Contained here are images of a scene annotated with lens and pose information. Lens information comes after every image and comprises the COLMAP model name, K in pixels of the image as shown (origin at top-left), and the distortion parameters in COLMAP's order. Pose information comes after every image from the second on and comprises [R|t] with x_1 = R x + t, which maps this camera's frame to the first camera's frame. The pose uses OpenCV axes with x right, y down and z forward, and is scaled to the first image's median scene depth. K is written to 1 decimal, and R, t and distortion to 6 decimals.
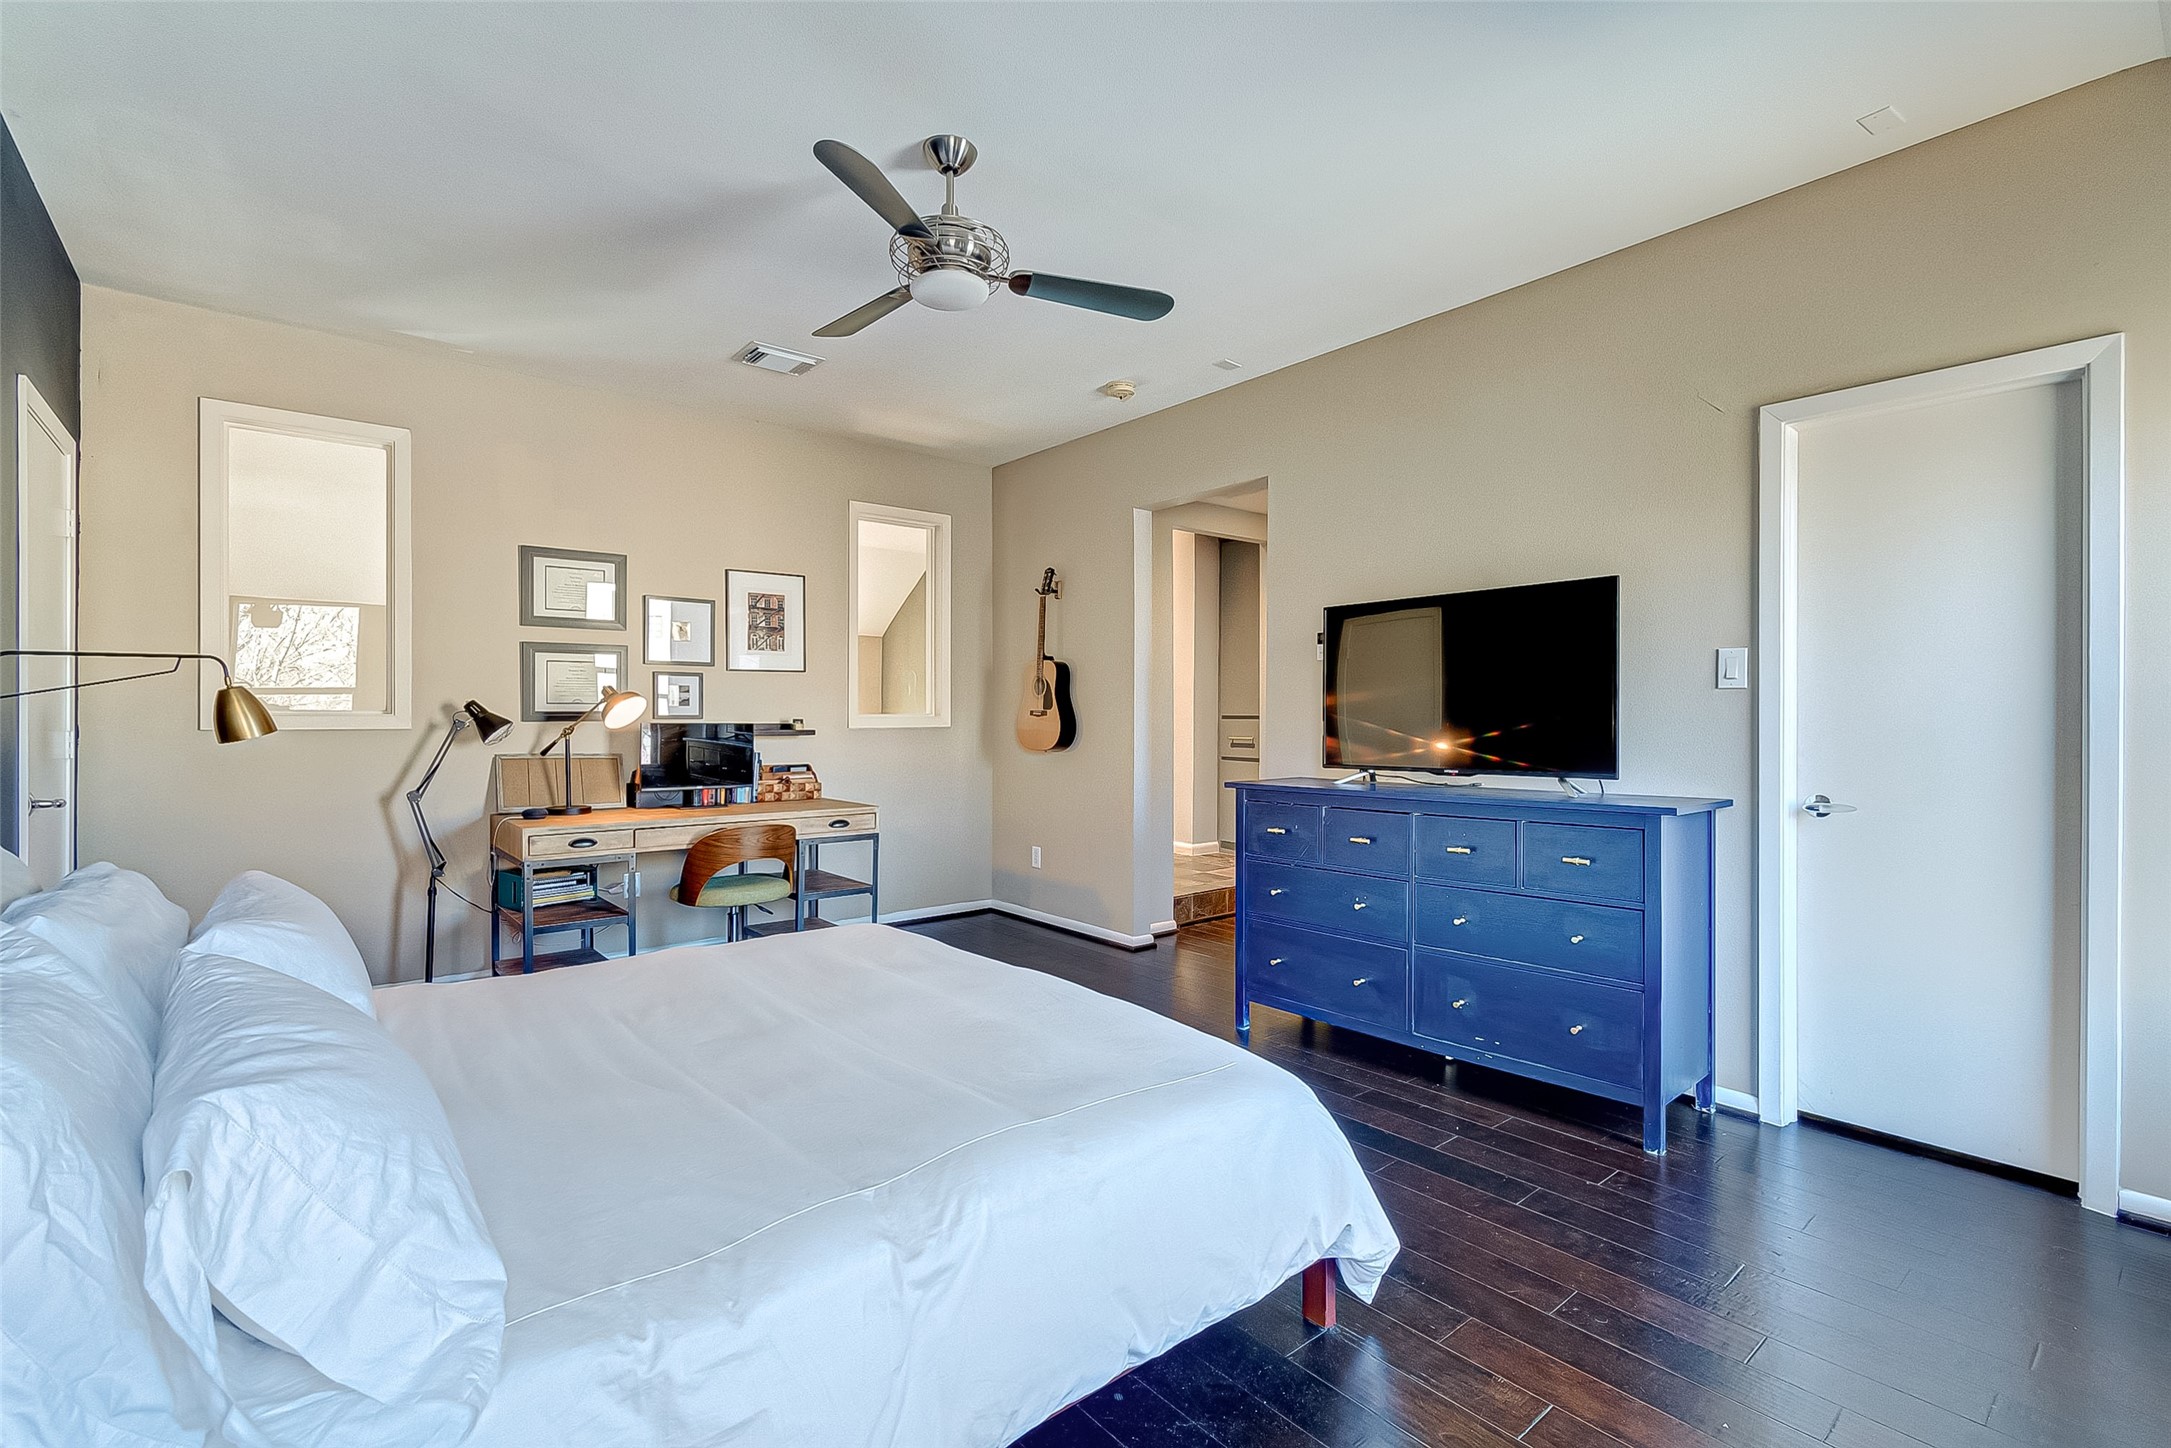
lens RADIAL K [[982.3, 0, 1084.7], [0, 982.3, 715.9], [0, 0, 1]] dist [0.003095, 0.000205]
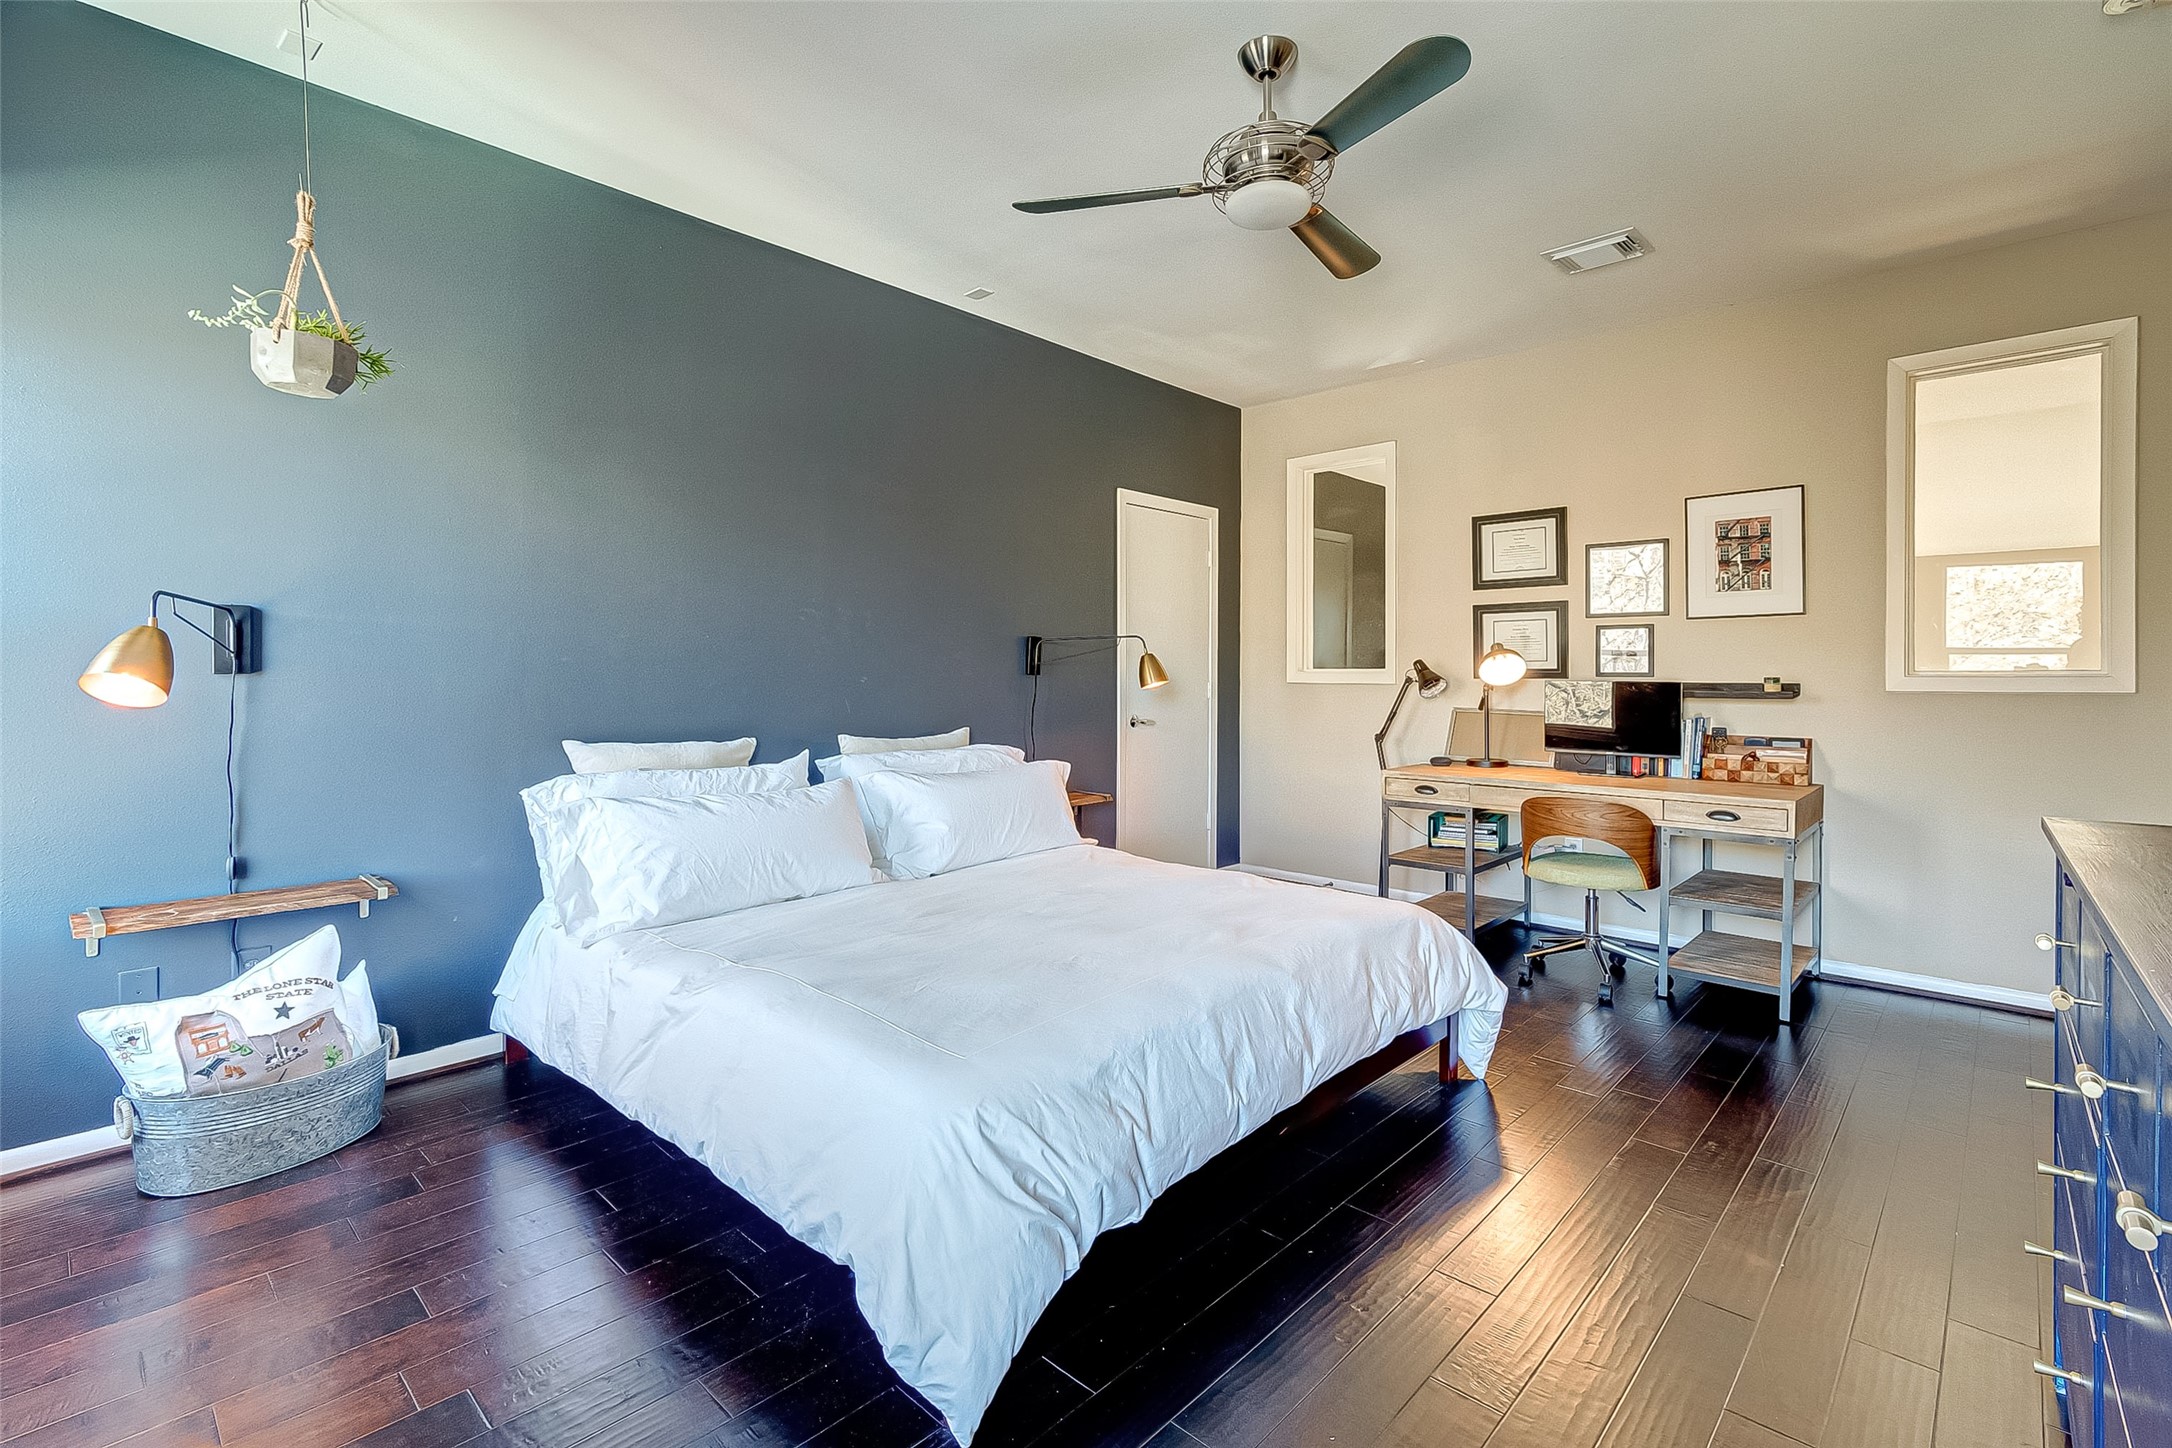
lens RADIAL K [[982.8, 0, 1079.7], [0, 982.8, 682.2], [0, 0, 1]] dist [0.003095, 0.000205]
pose [[0.129777, 0.006852, -0.991520, 0.412924], [-0.002136, 0.999976, 0.006631, 0.003259], [0.991541, 0.001258, 0.129789, 0.387519]]
